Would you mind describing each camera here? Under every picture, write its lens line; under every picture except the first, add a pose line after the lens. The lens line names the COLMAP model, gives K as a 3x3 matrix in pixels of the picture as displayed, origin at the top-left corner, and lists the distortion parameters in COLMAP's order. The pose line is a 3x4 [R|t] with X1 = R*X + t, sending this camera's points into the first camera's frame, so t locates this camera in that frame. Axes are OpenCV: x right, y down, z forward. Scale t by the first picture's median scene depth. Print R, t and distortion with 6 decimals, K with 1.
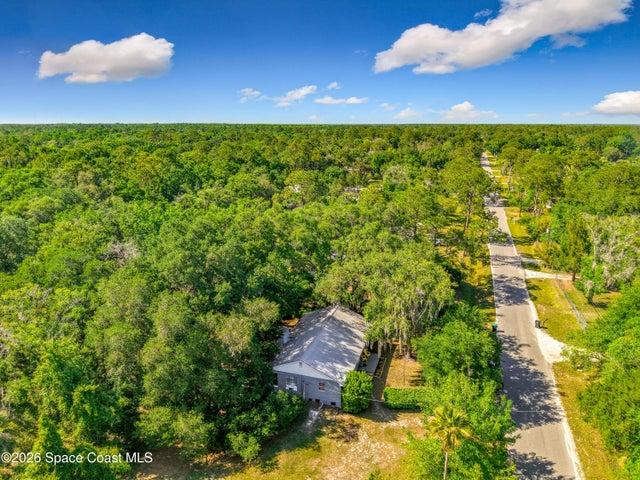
lens RADIAL K [[452.3, 0, 320.5], [0, 452.3, 216.4], [0, 0, 1]] dist [0.008774, 0.000623]
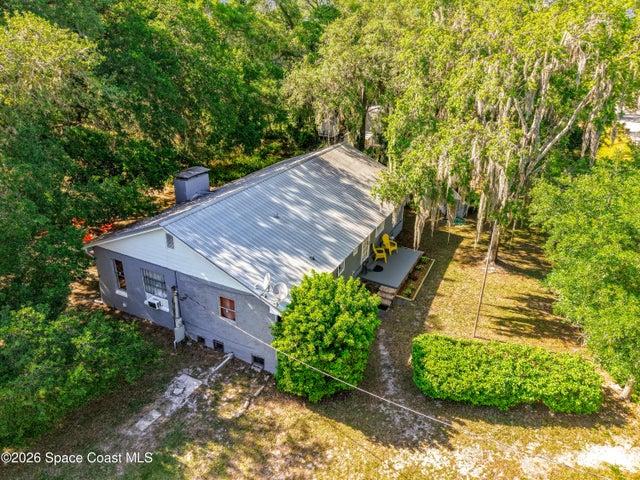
lens RADIAL K [[452.3, 0, 320.5], [0, 452.3, 216.4], [0, 0, 1]] dist [0.008774, 0.000623]
pose [[0.988381, 0.080171, -0.129133, 0.107010], [-0.056464, 0.982450, 0.177775, 0.242270], [0.141119, -0.168418, 0.975562, 0.687378]]
